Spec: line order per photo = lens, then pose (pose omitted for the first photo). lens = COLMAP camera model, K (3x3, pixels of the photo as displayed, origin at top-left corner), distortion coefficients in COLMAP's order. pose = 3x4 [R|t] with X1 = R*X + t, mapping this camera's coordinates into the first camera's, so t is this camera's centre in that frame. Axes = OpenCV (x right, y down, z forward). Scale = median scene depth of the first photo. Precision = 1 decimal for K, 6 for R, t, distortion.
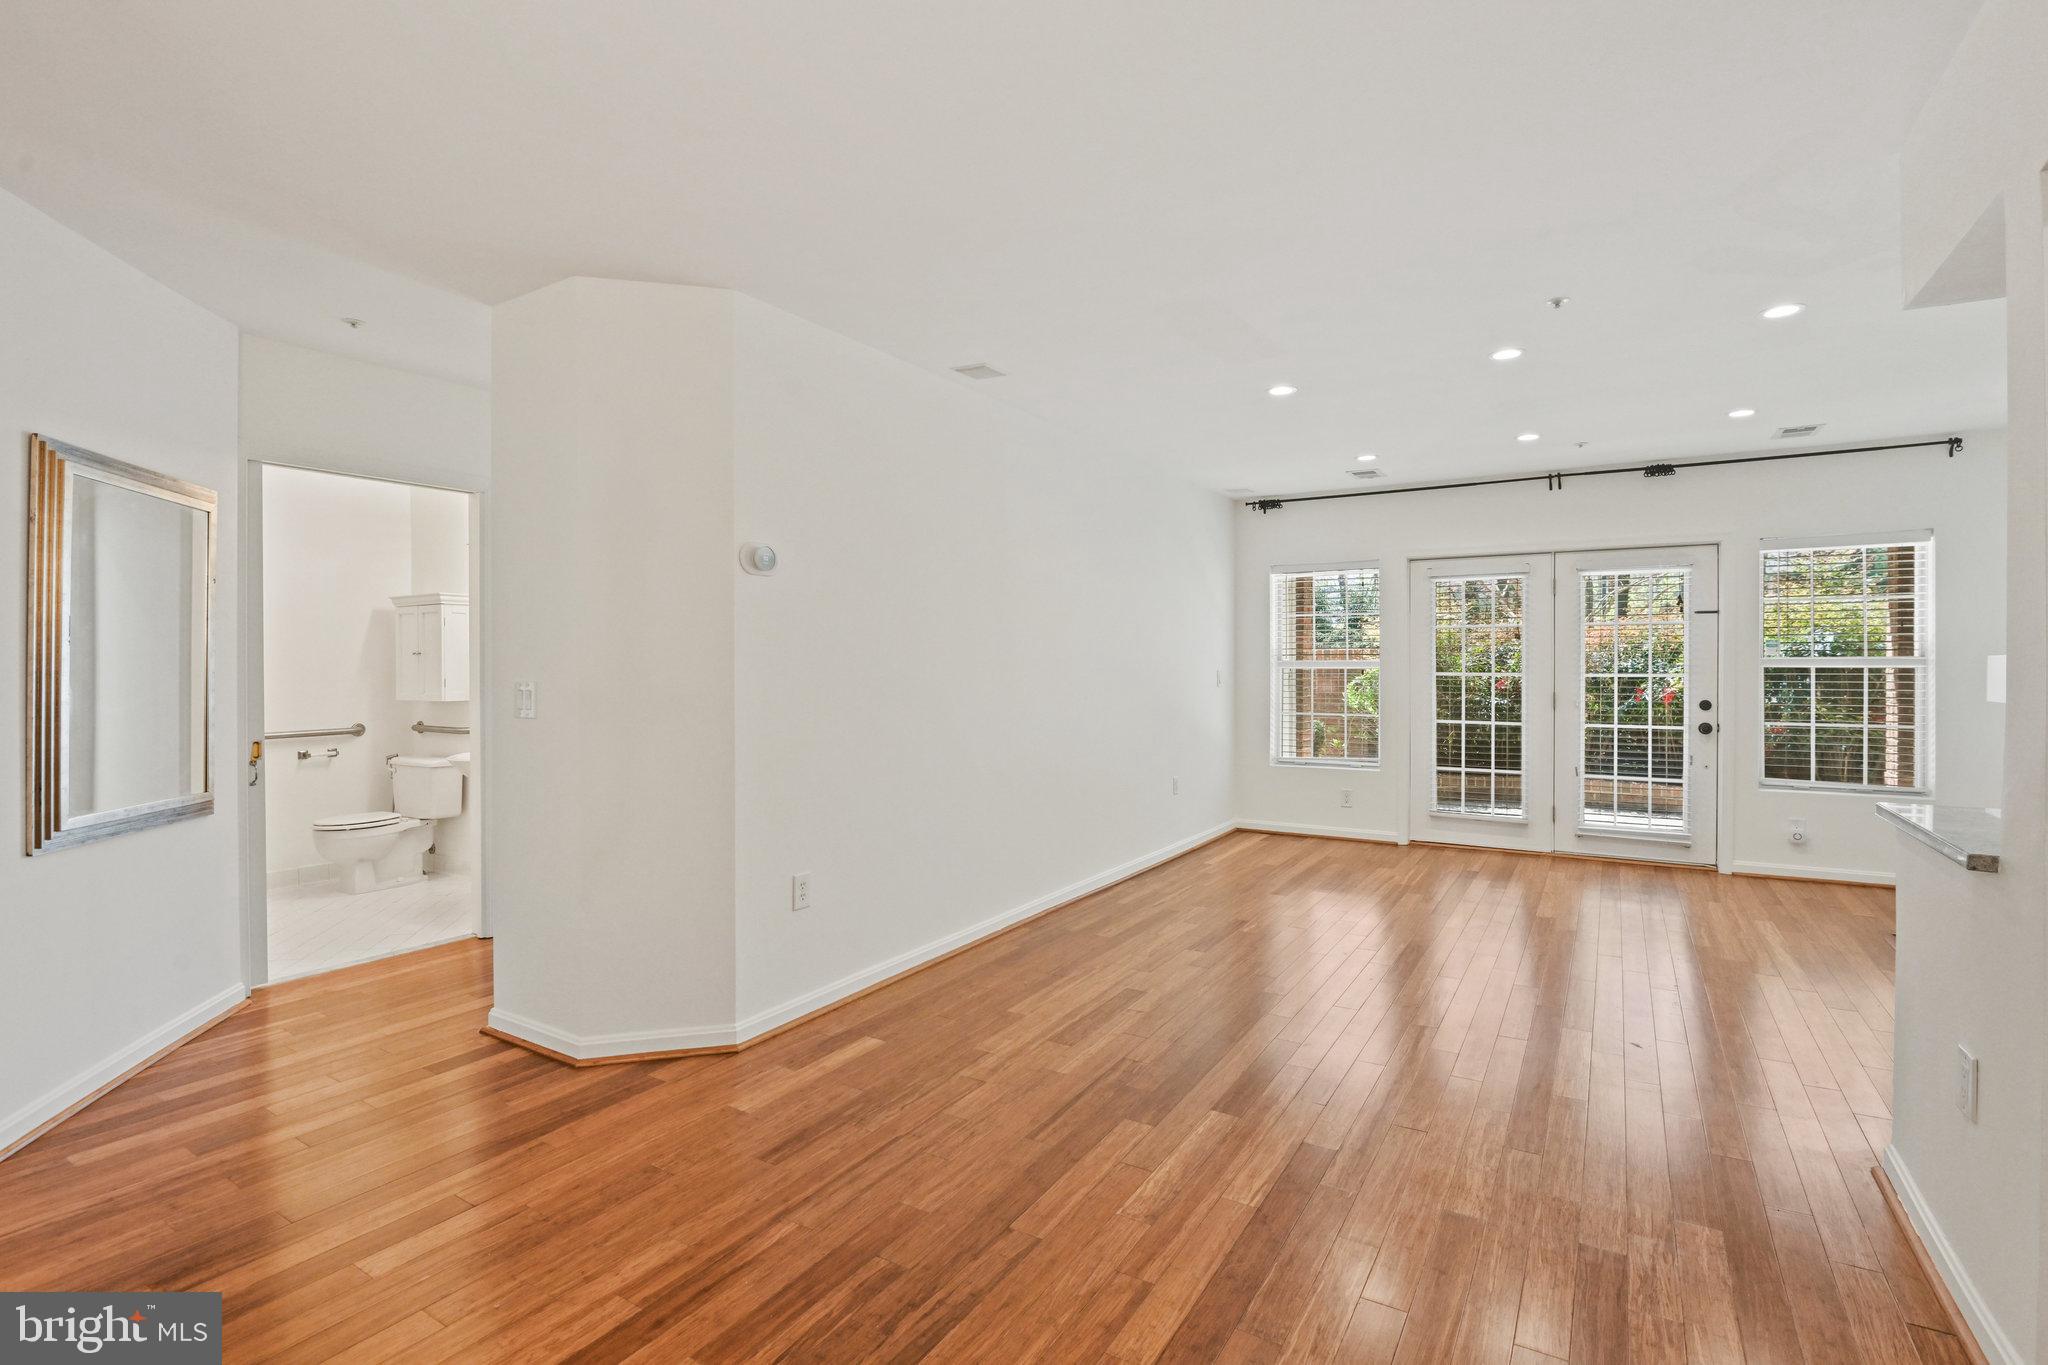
lens RADIAL K [[959.2, 0, 1025.9], [0, 959.2, 668.0], [0, 0, 1]] dist [-0.002457, -0.010146]
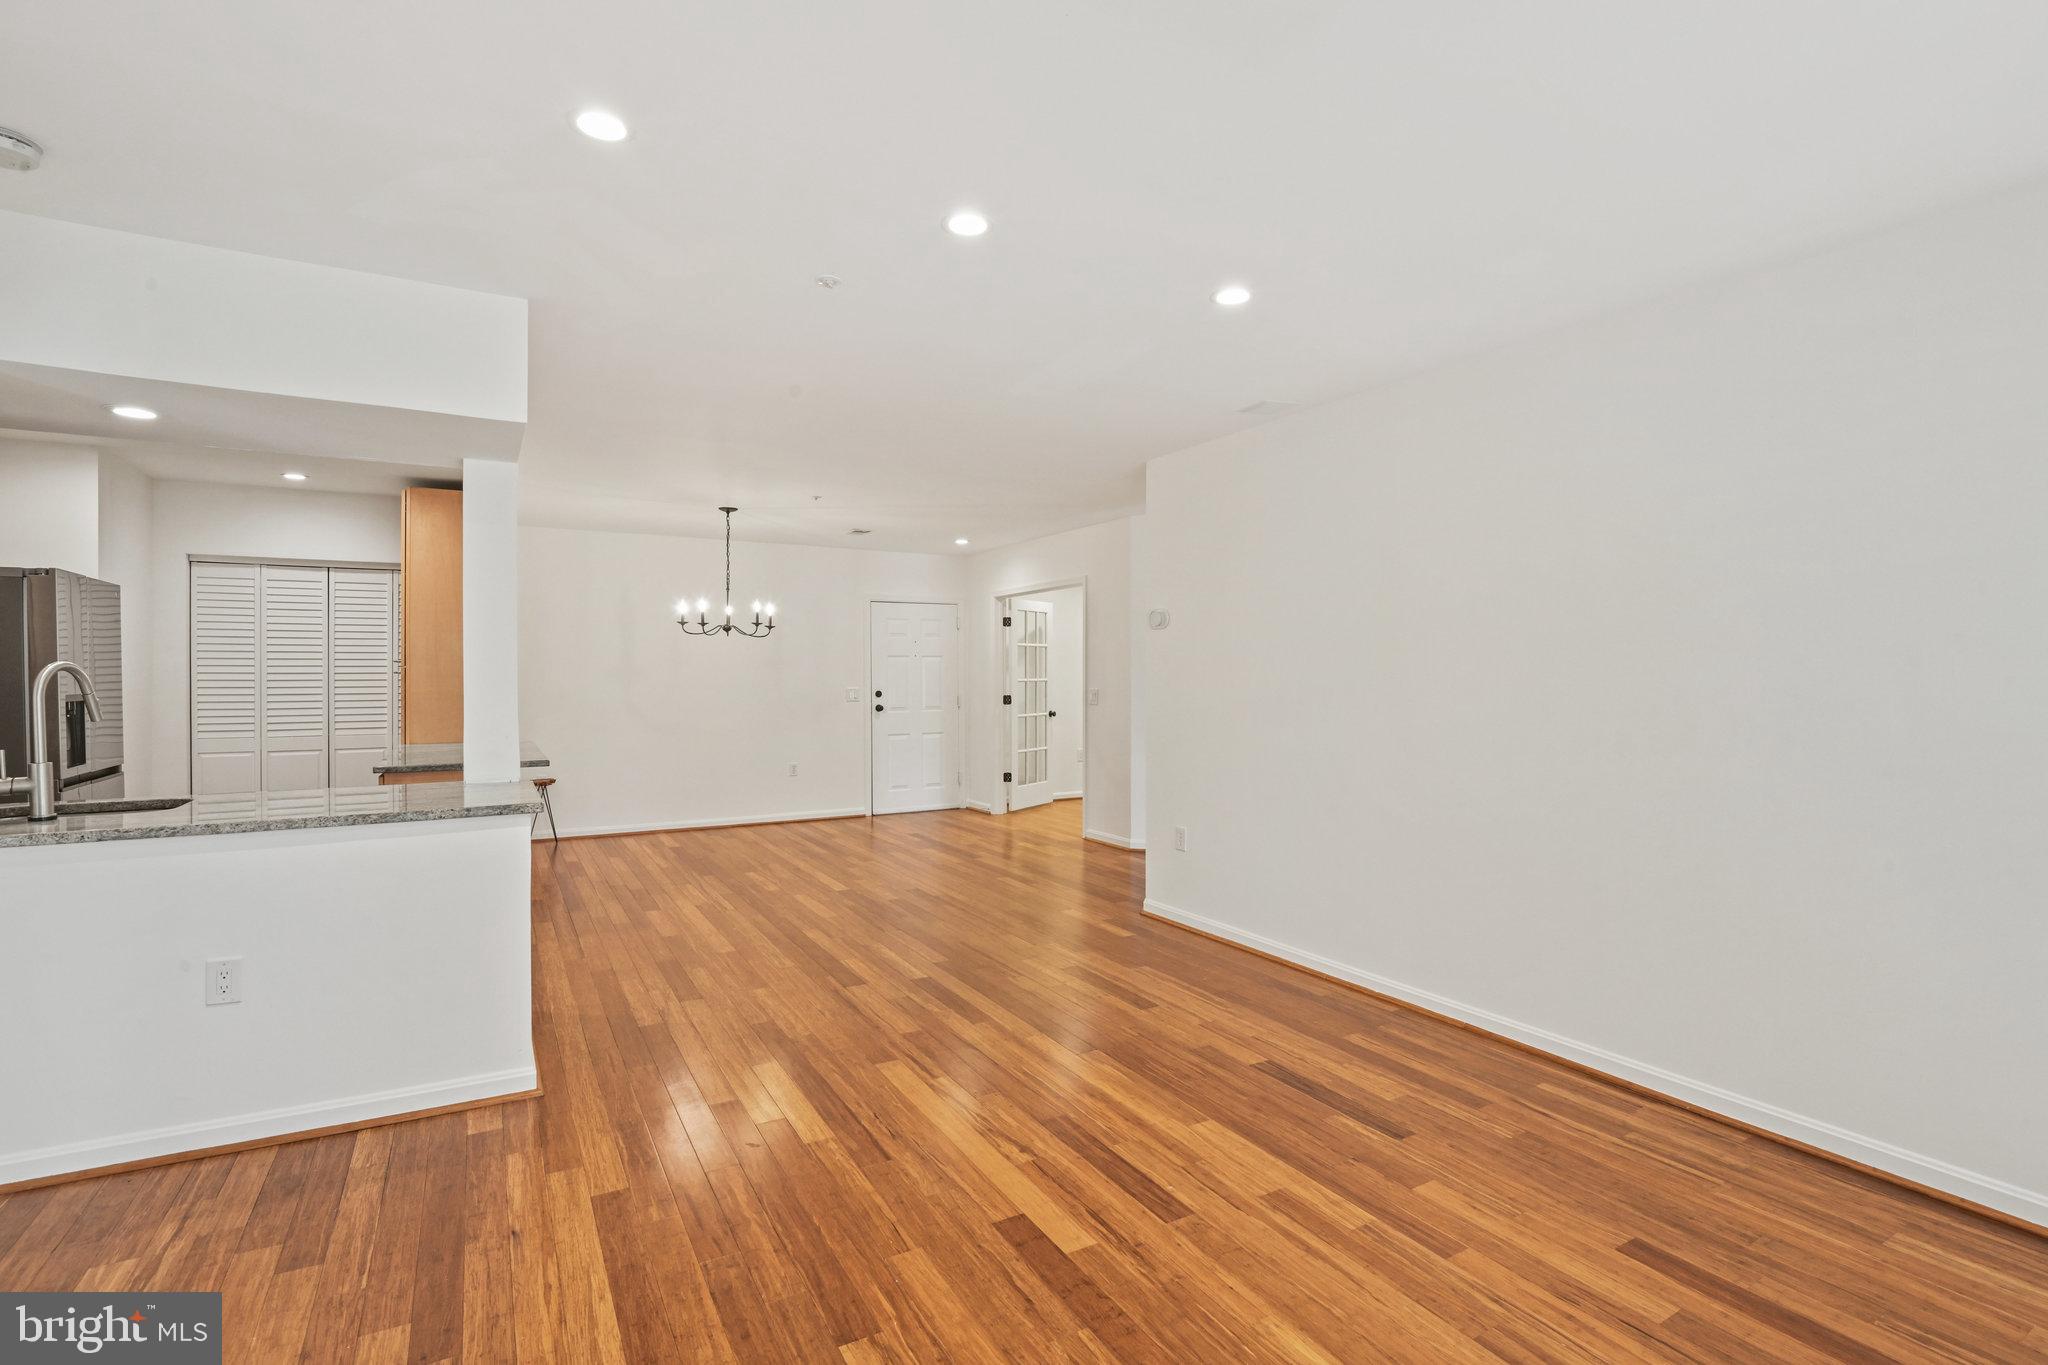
lens RADIAL K [[948.3, 0, 1026.2], [0, 948.3, 670.1], [0, 0, 1]] dist [-0.004257, -0.009878]
pose [[-0.476184, -0.002130, -0.879343, 0.674863], [-0.002302, 0.999997, -0.001175, -0.014378], [0.879343, 0.001465, -0.476187, 0.860762]]
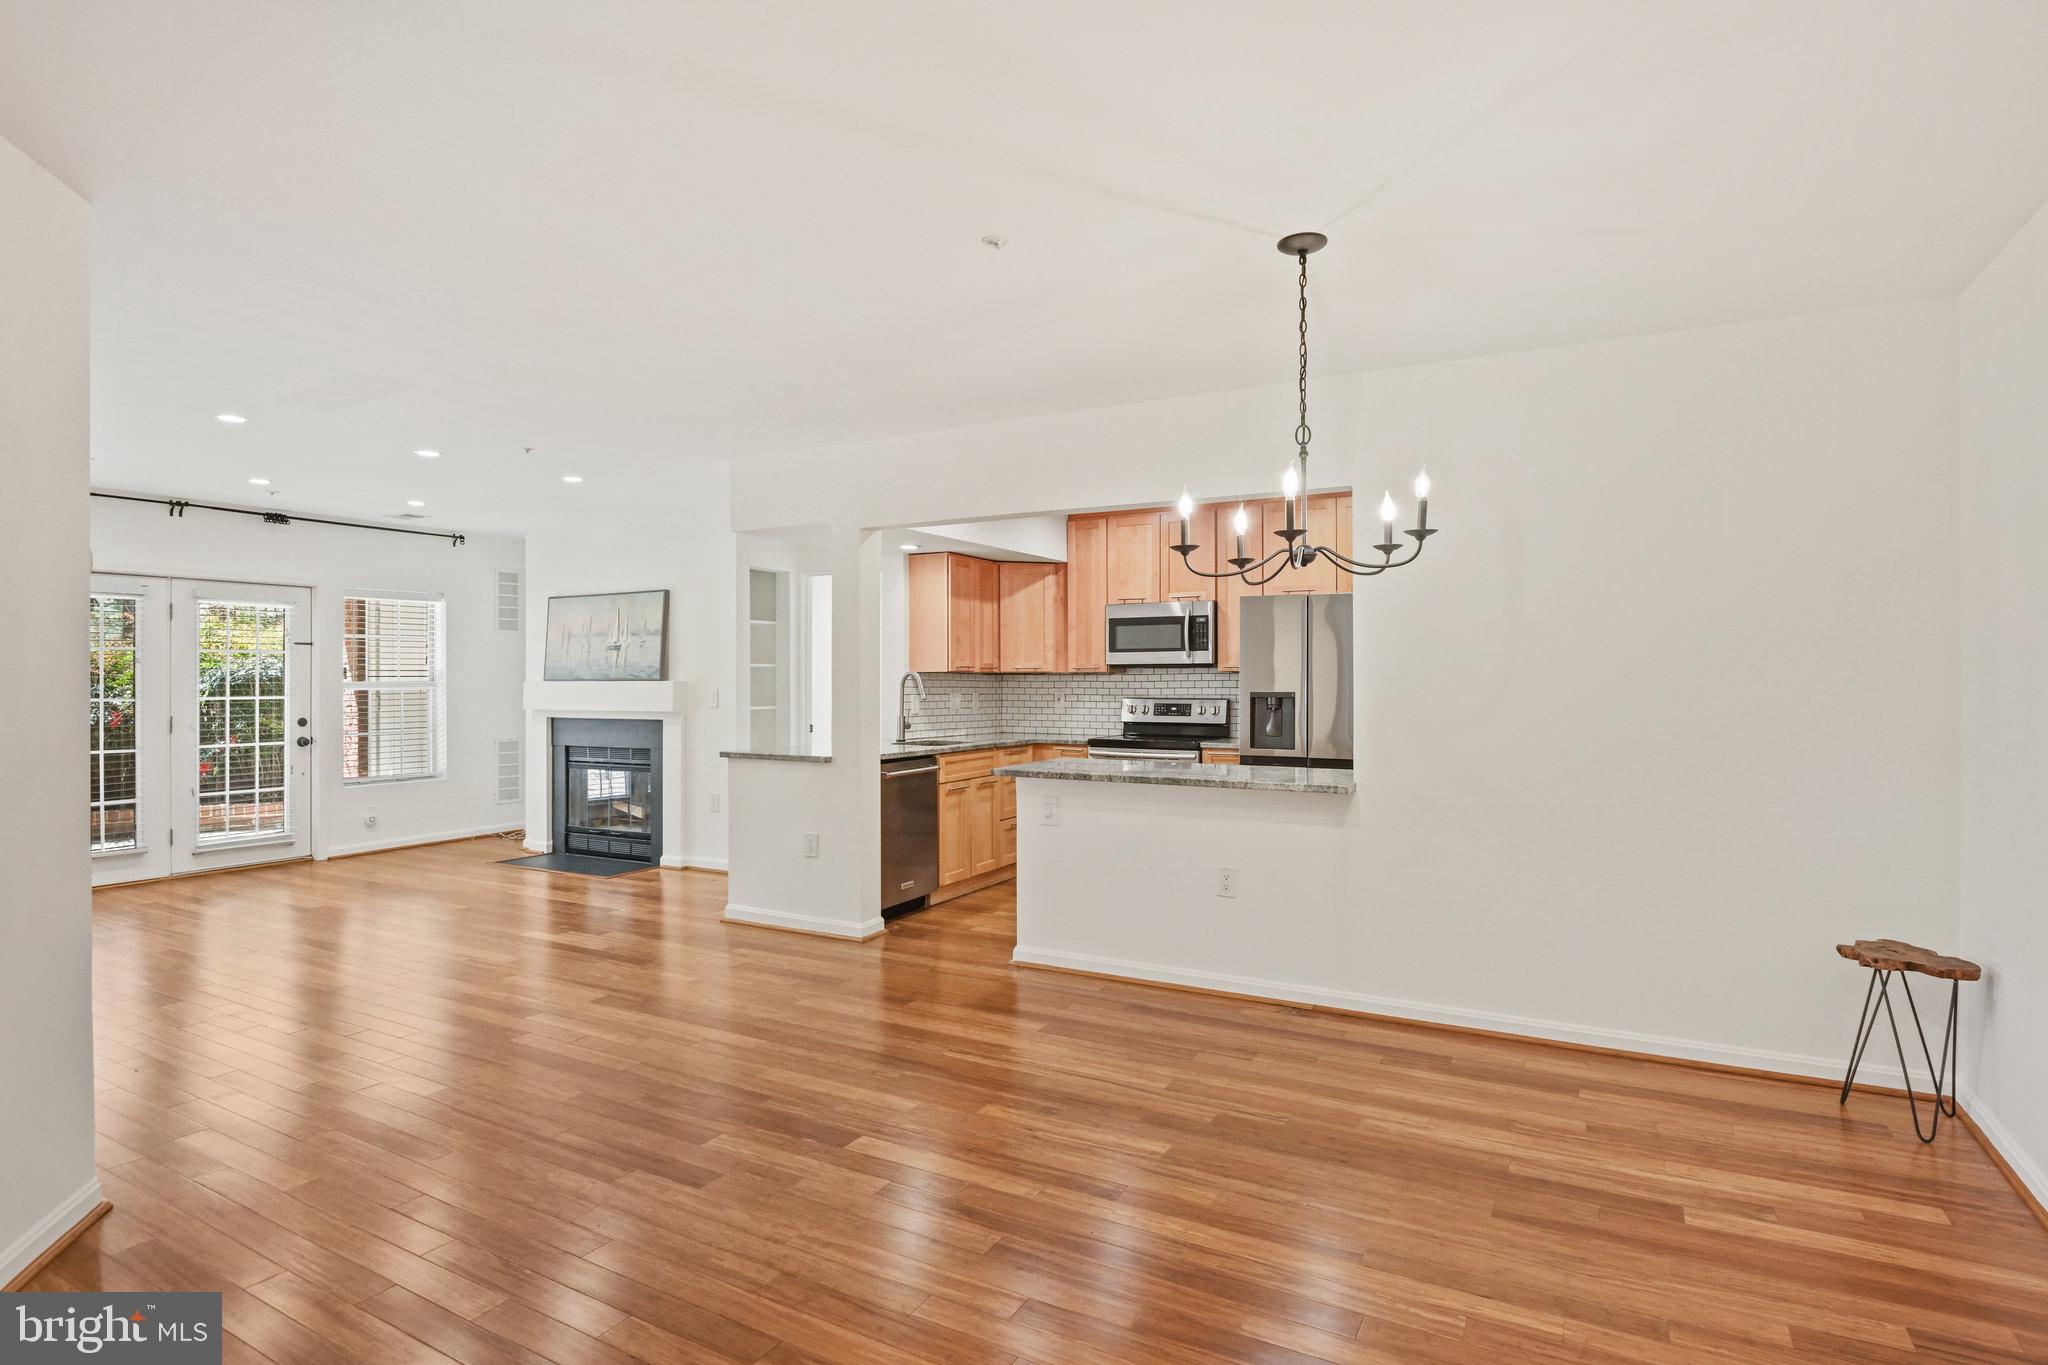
lens RADIAL K [[1044.8, 0, 1024.0], [0, 1044.8, 682.5], [0, 0, 1]] dist [-0.000398, -0.020366]
pose [[-0.046529, -0.003231, 0.998912, -0.613193], [0.006230, 0.999974, 0.003525, -0.009124], [-0.998898, 0.006387, -0.046508, 0.162163]]
